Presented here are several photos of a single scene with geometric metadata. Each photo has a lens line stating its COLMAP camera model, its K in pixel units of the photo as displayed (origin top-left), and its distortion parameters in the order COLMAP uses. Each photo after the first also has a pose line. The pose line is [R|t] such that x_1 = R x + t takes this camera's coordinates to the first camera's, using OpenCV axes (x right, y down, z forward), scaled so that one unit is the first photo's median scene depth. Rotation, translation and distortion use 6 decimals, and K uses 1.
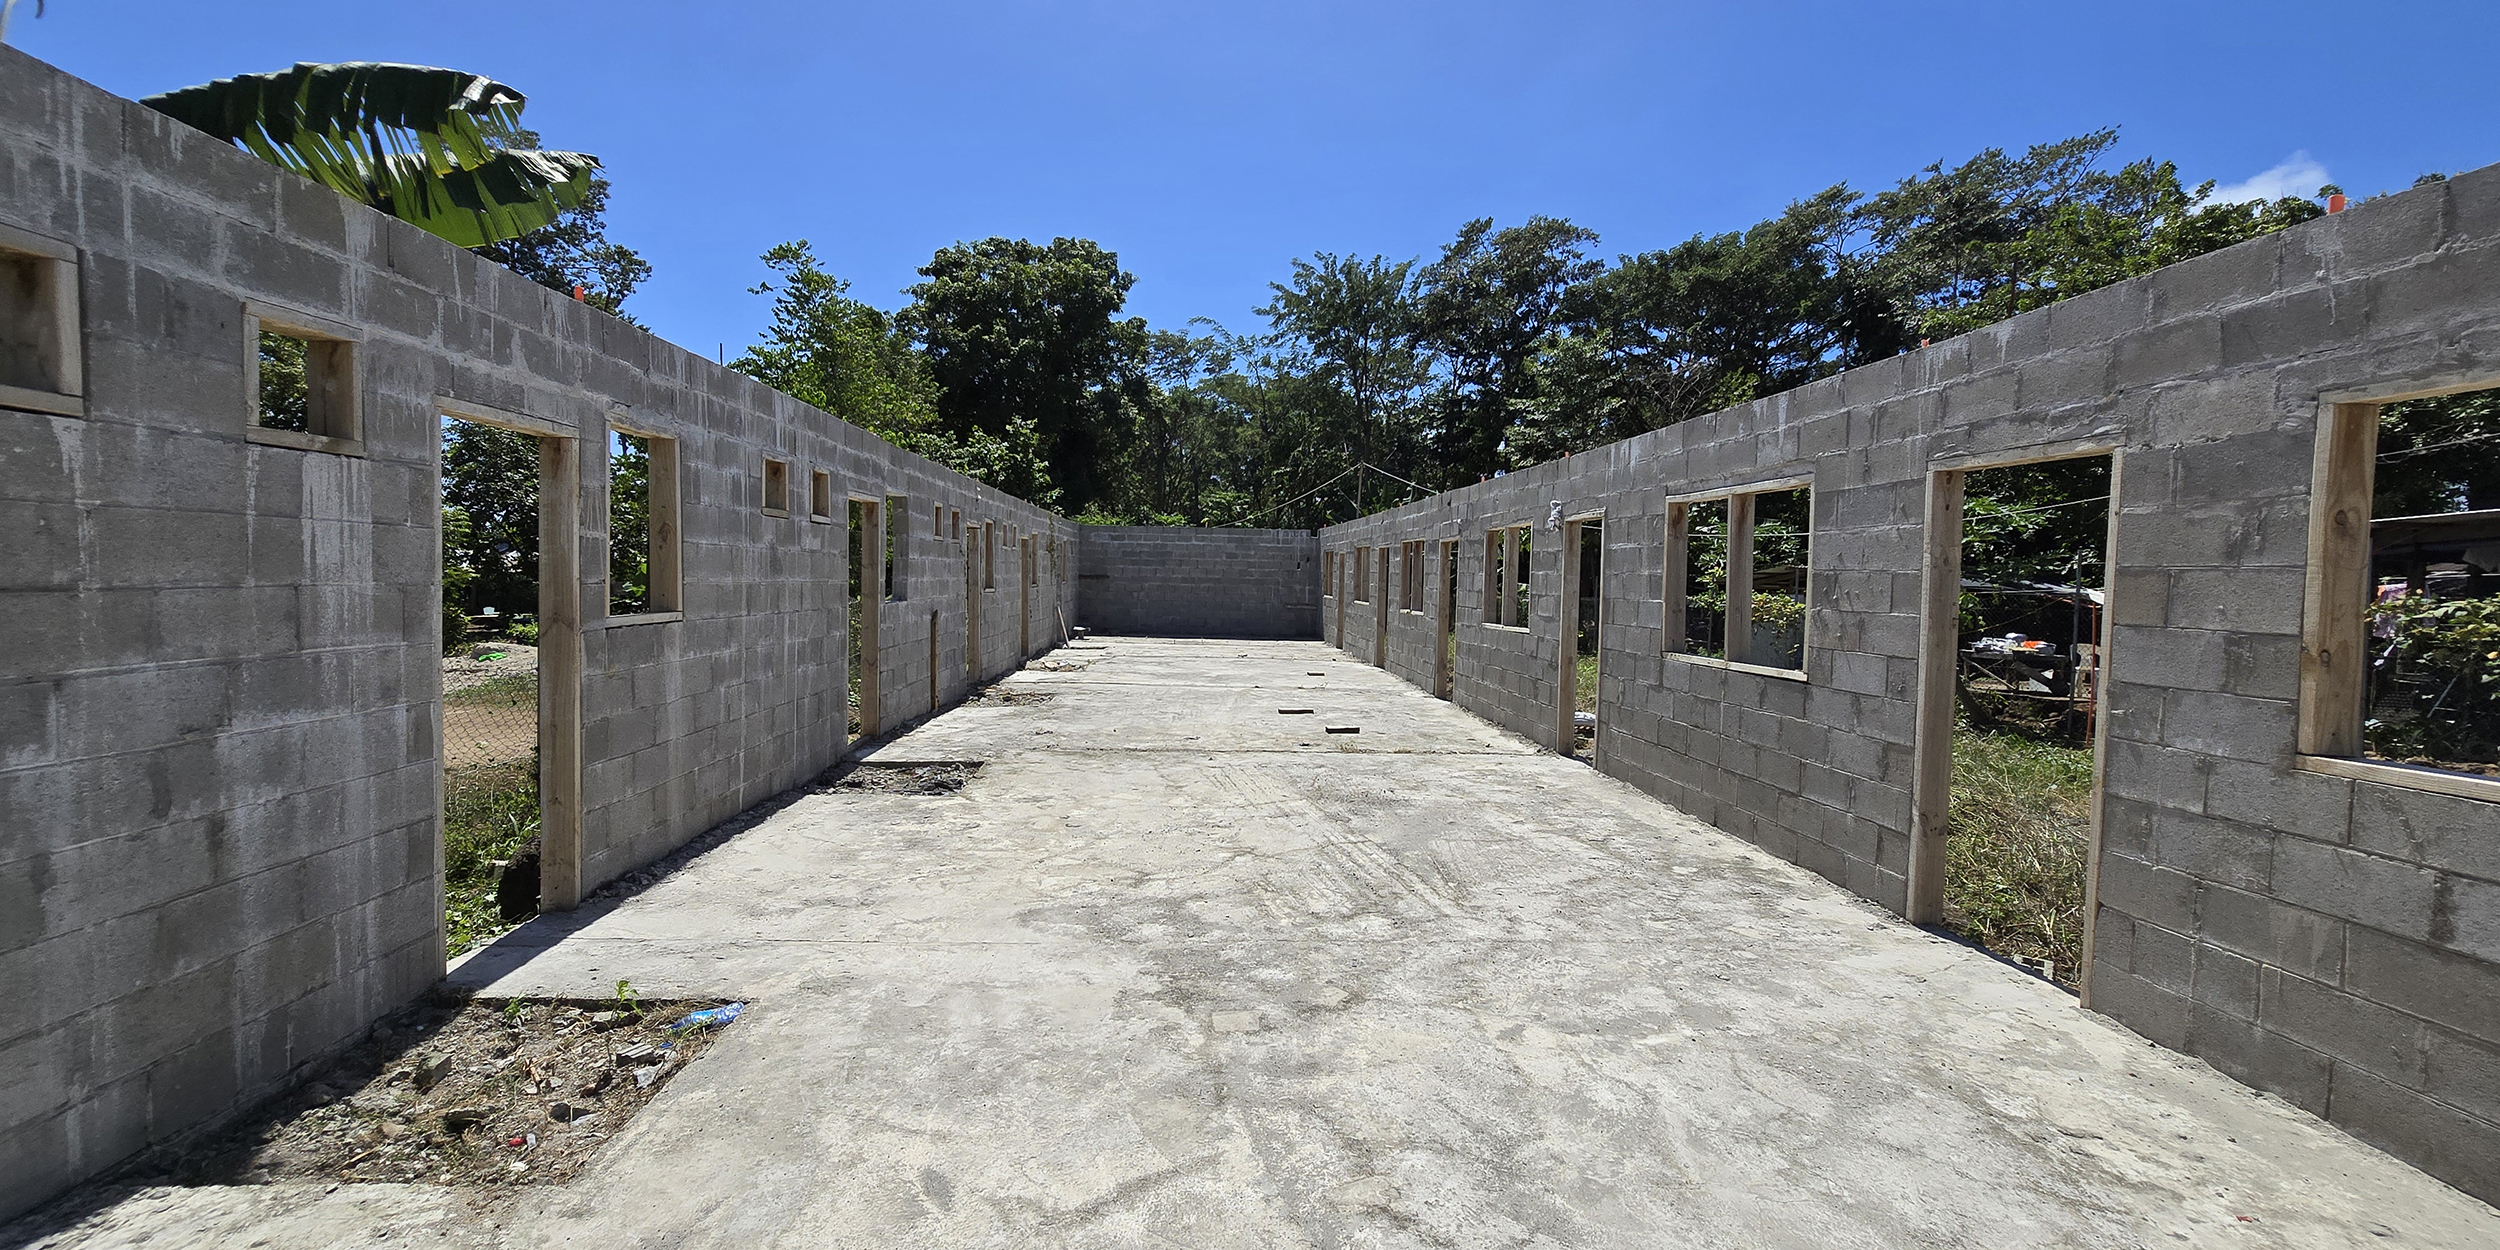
lens RADIAL K [[1024.5, 0, 1237.1], [0, 1024.5, 616.1], [0, 0, 1]] dist [-0.005986, 0.001042]
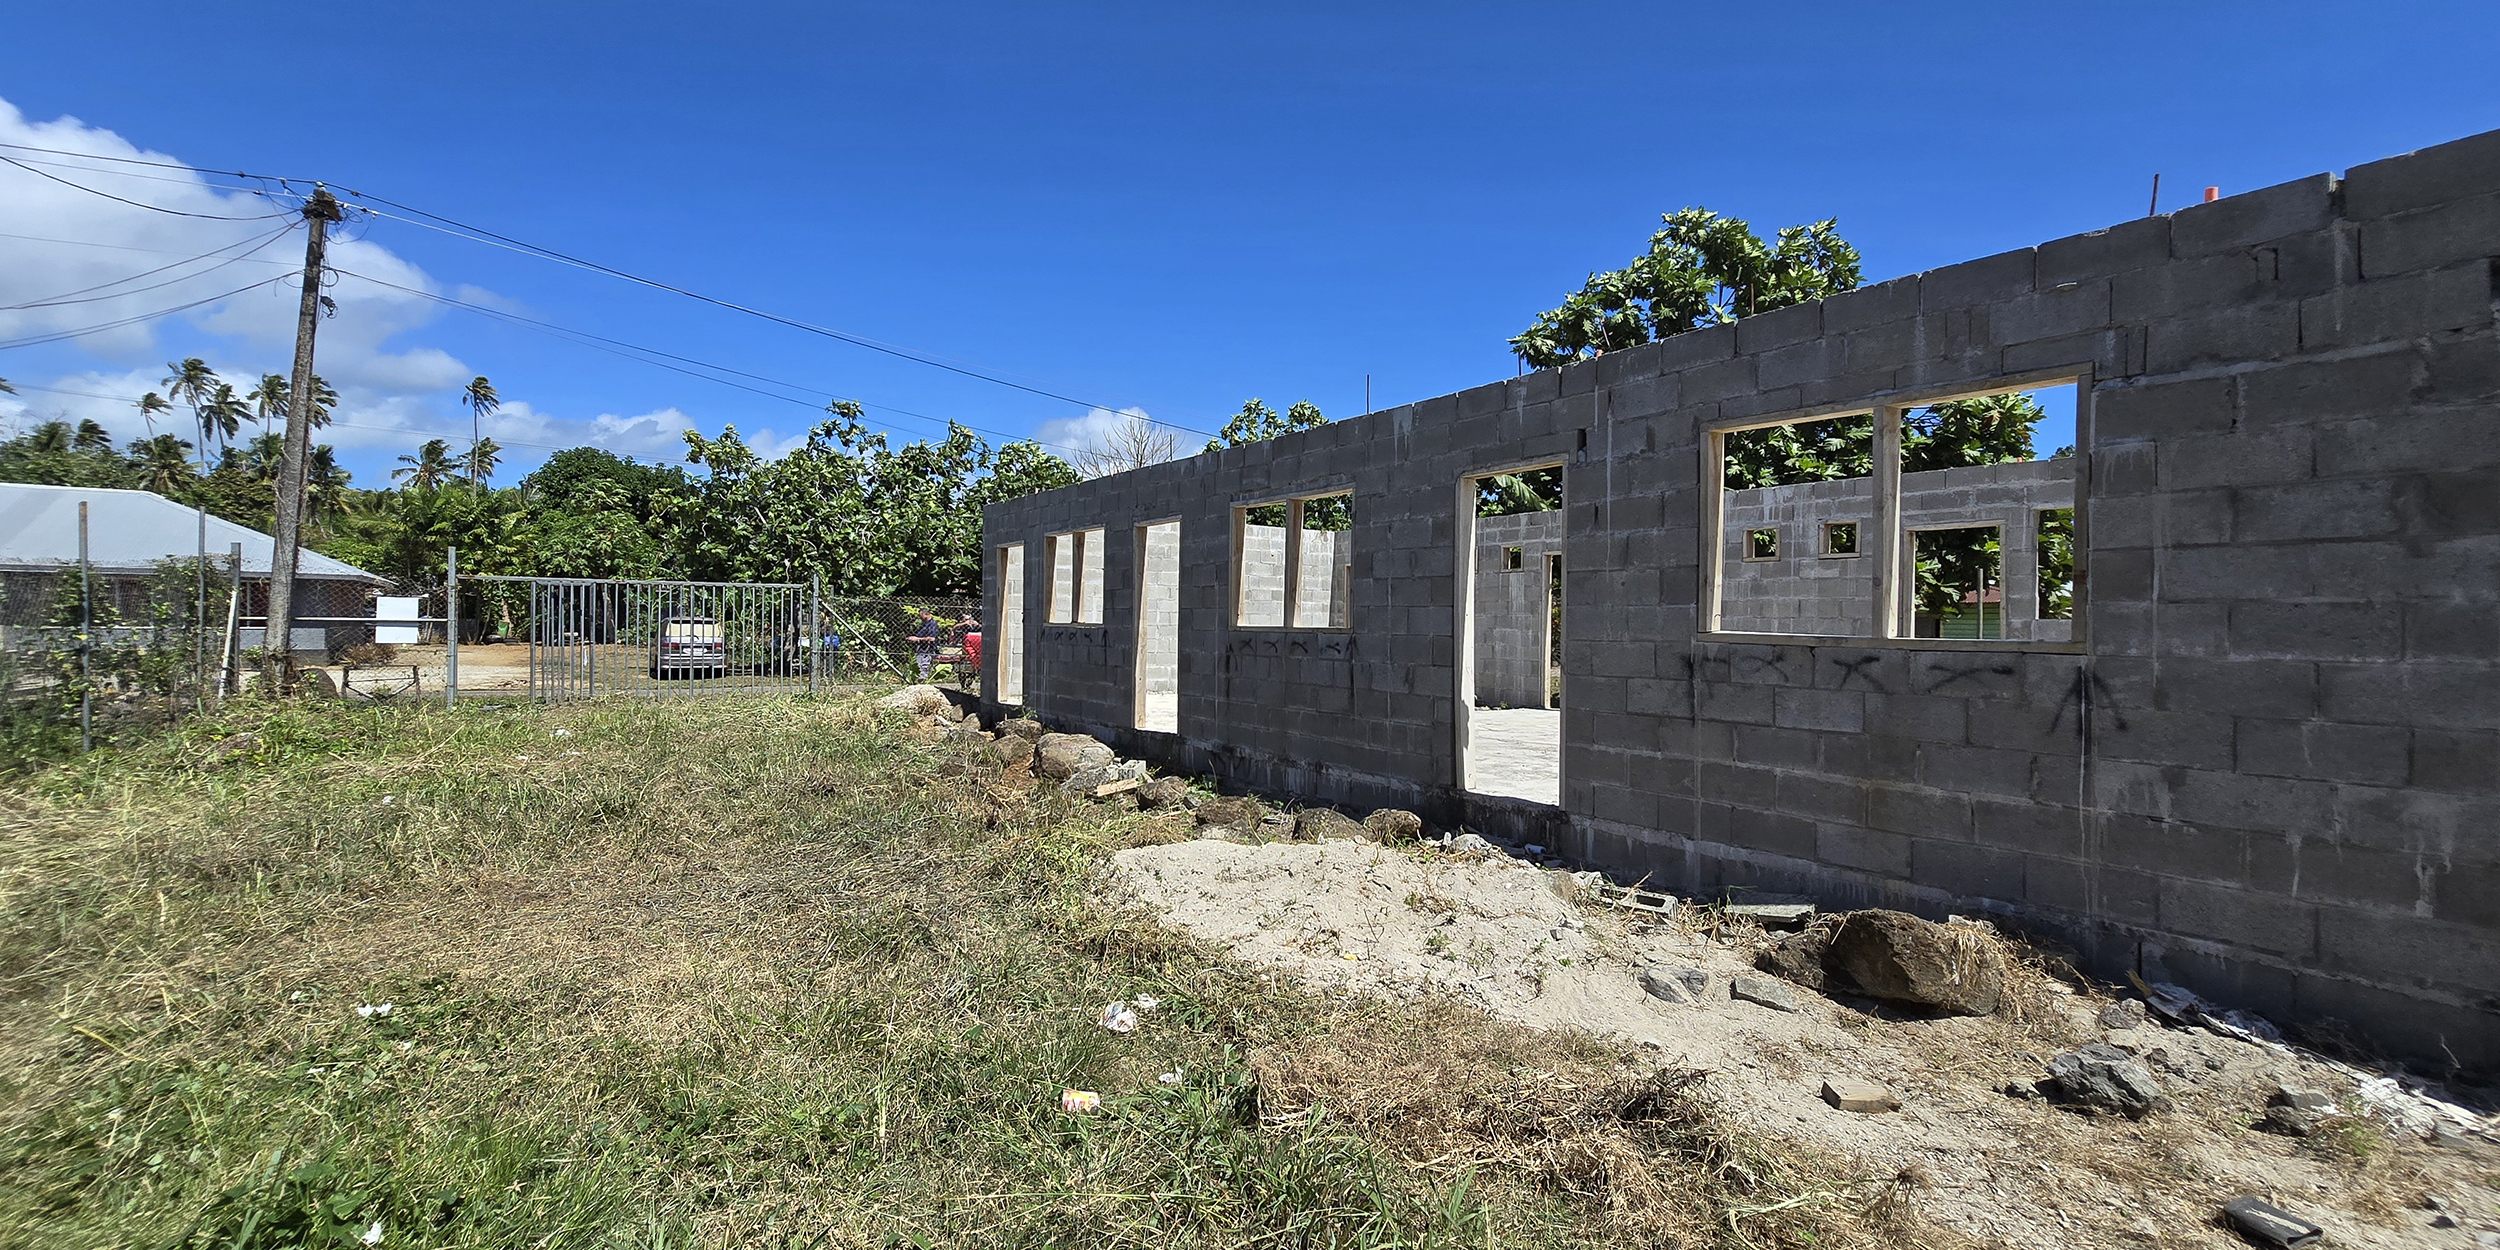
lens RADIAL K [[1024.5, 0, 1254.5], [0, 1024.5, 633.4], [0, 0, 1]] dist [-0.005986, 0.001042]
pose [[-0.860502, -0.028160, -0.508668, 2.085079], [-0.052299, 0.998079, 0.033219, 0.017710], [0.506756, 0.055188, -0.860321, 3.729636]]
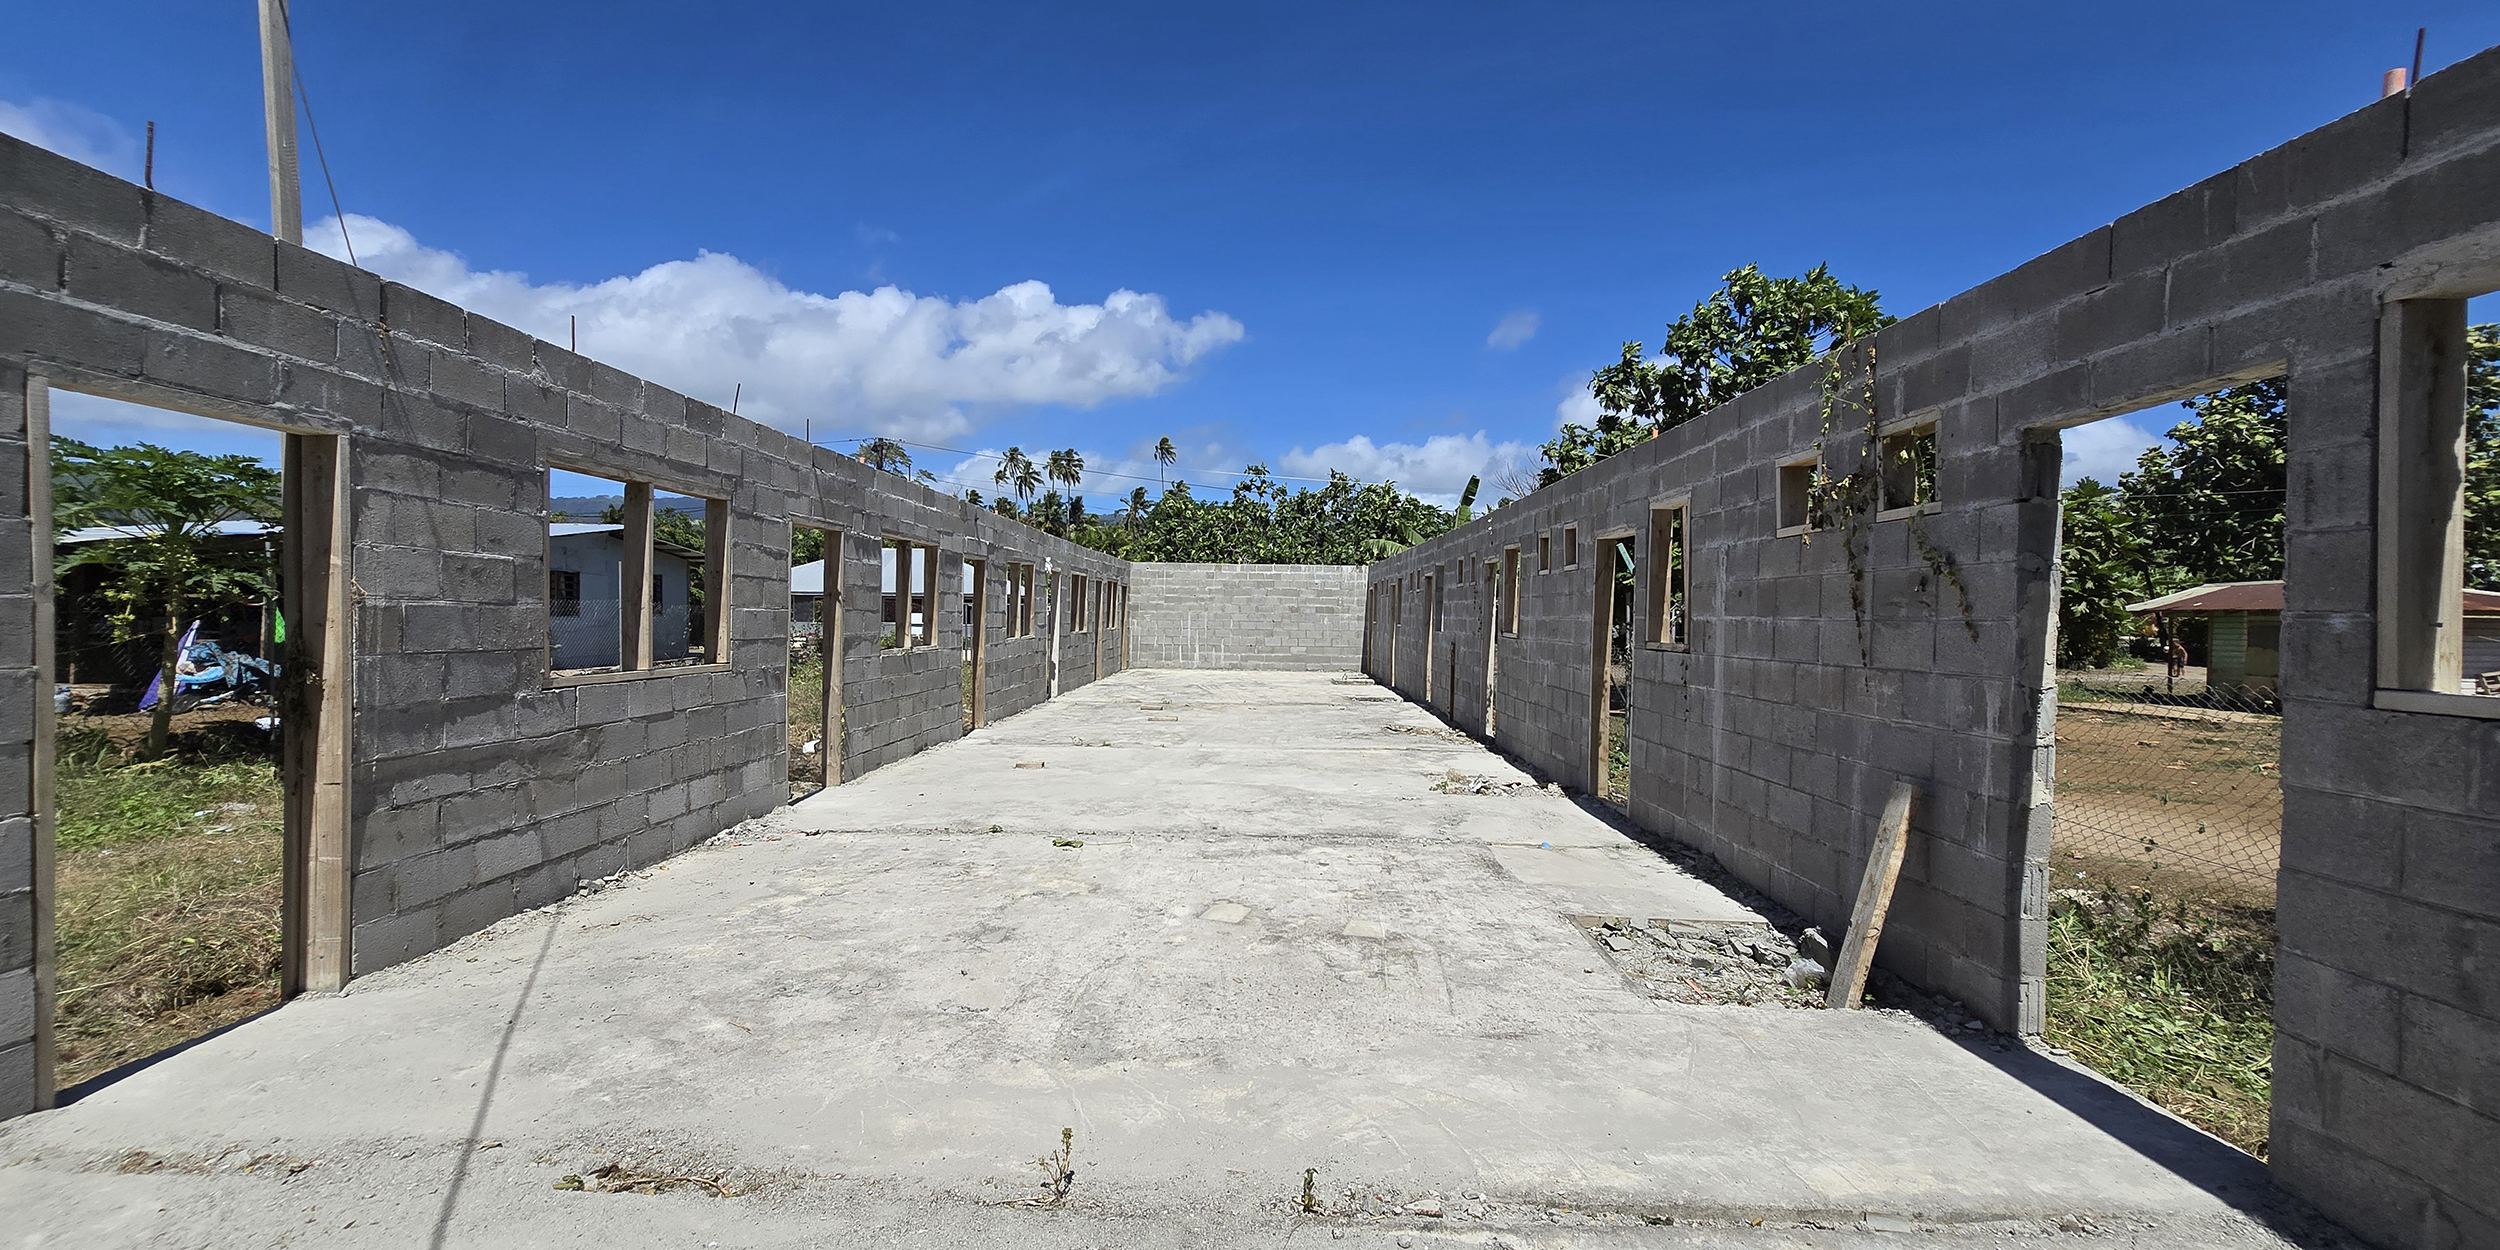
lens RADIAL K [[1024.5, 0, 1235.8], [0, 1024.5, 613.4], [0, 0, 1]] dist [-0.005986, 0.001042]
pose [[-0.995184, -0.044305, 0.087442, -0.366400], [-0.040854, 0.998329, 0.040871, -0.239961], [-0.089106, 0.037102, -0.995331, 6.681175]]
